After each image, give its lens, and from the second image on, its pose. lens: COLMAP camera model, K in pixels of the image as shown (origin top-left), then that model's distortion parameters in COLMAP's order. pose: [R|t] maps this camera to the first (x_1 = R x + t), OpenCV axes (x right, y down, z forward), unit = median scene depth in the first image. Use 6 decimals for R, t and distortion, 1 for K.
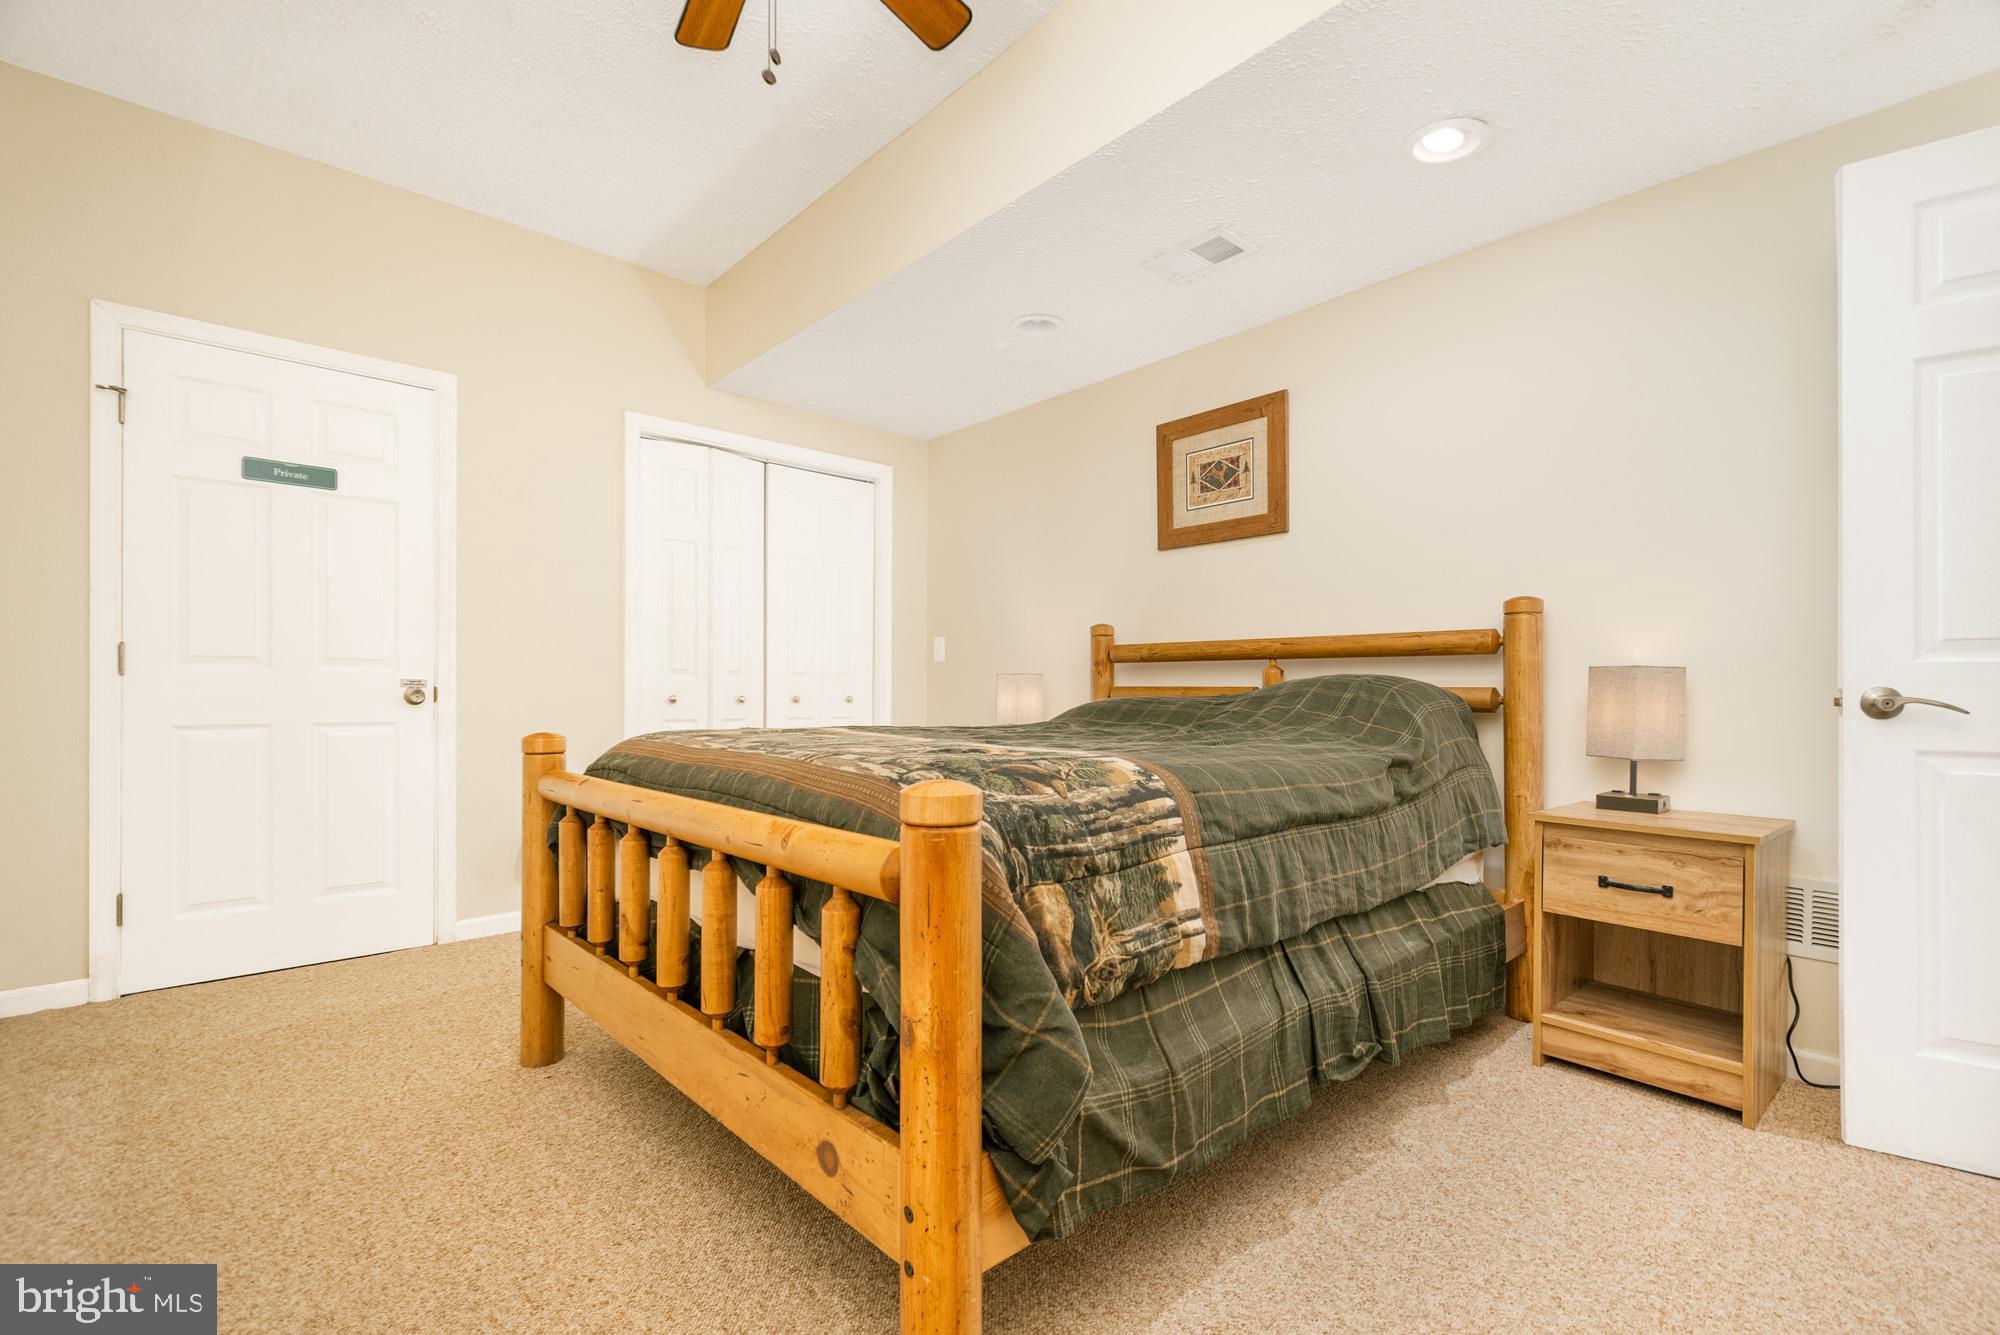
lens RADIAL K [[881.5, 0, 1004.1], [0, 881.5, 694.5], [0, 0, 1]] dist [0.003322, 0.000222]
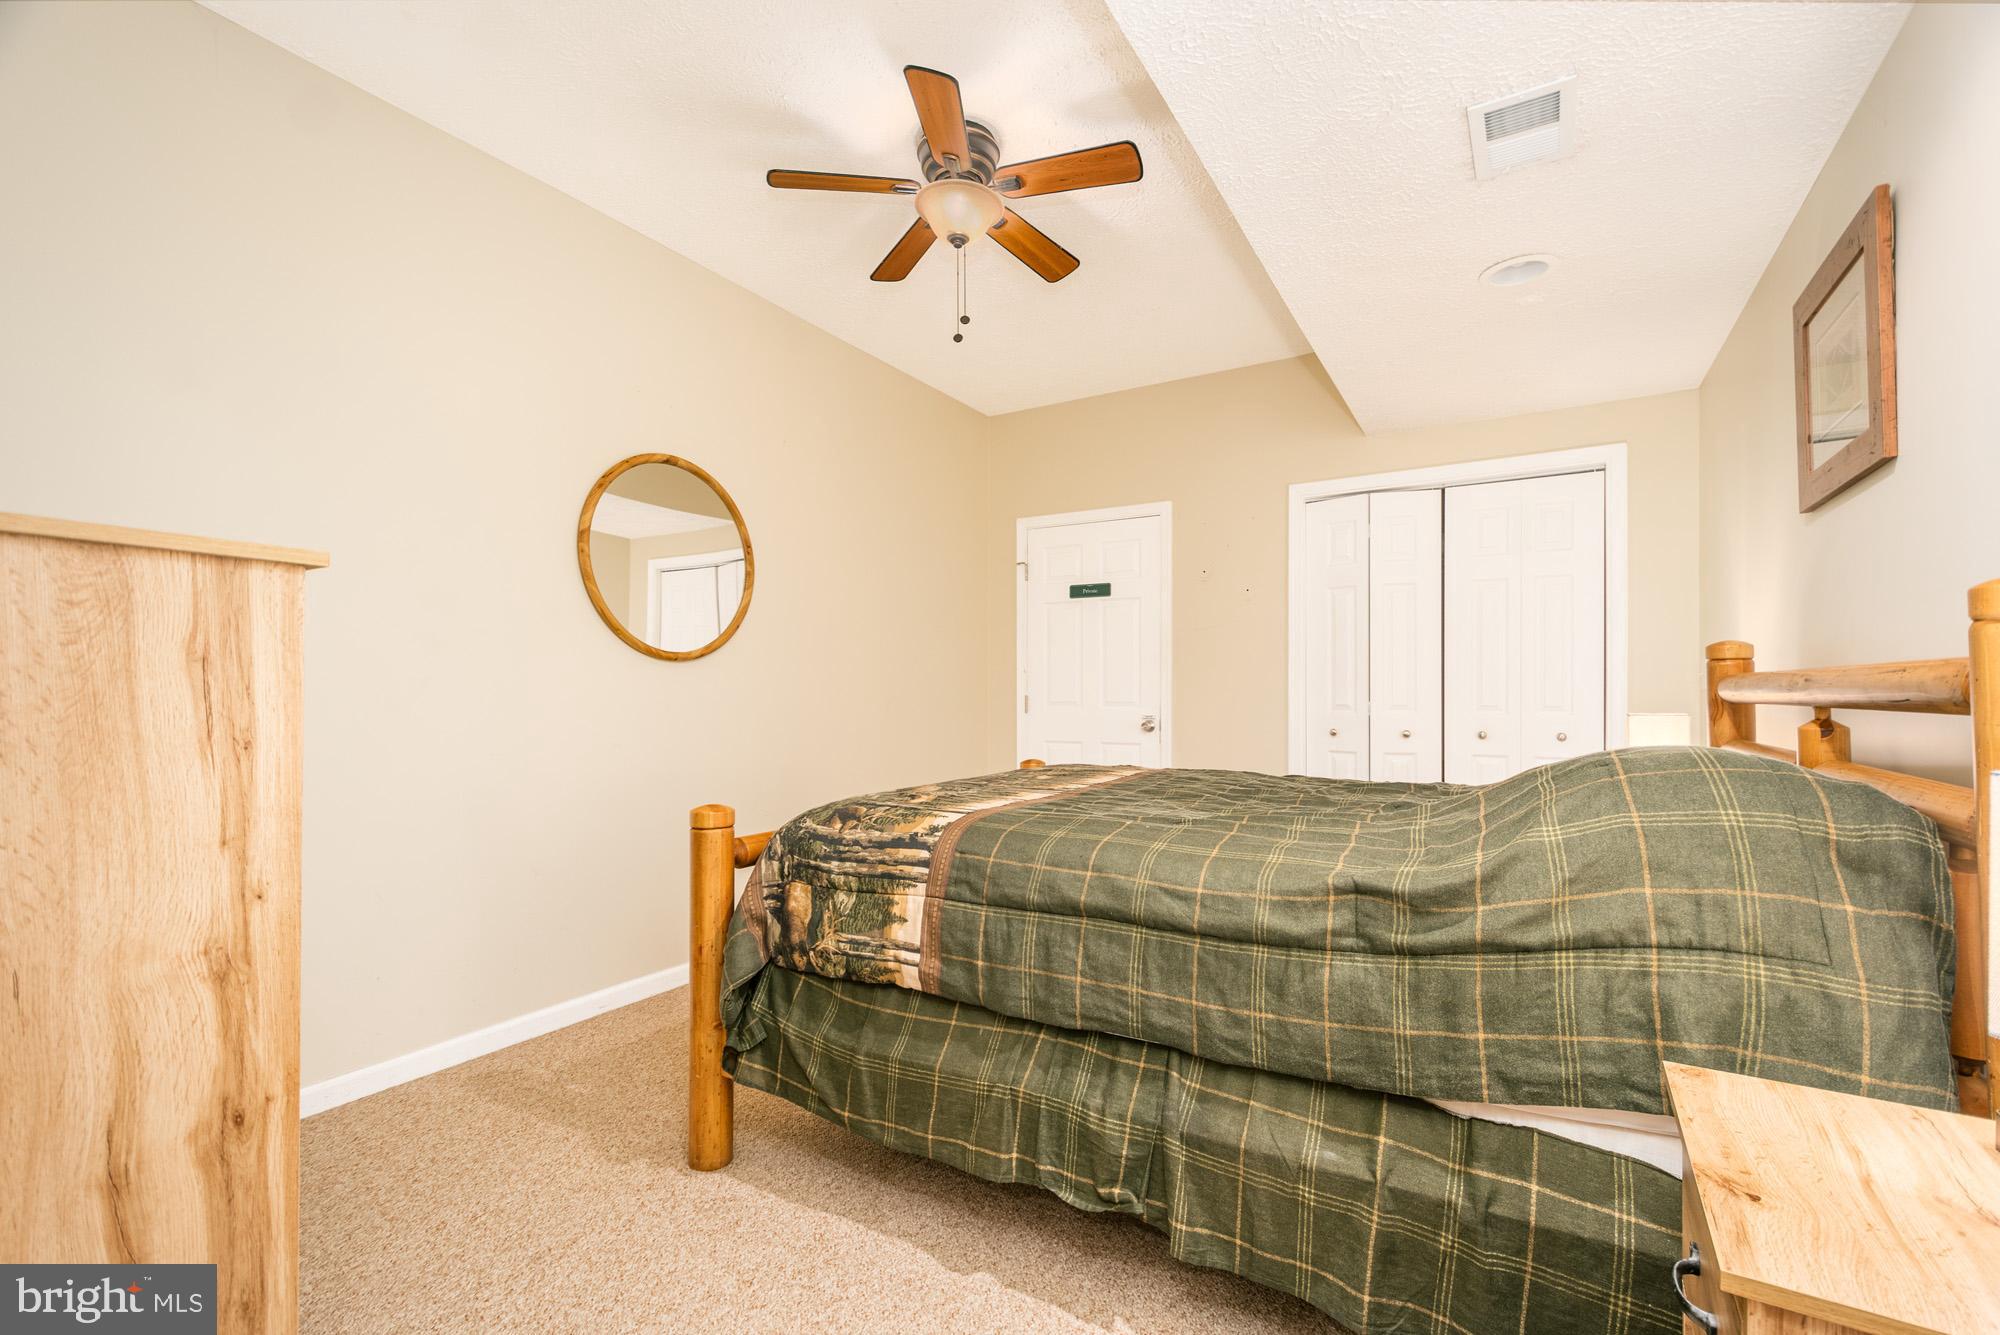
lens RADIAL K [[836.8, 0, 995.4], [0, 836.8, 697.2], [0, 0, 1]] dist [0.002261, 0.000117]
pose [[0.304767, -0.005003, -0.952414, 1.364962], [0.001525, 0.999987, -0.004765, -0.093072], [0.952426, 0.000000, 0.304771, 0.761953]]
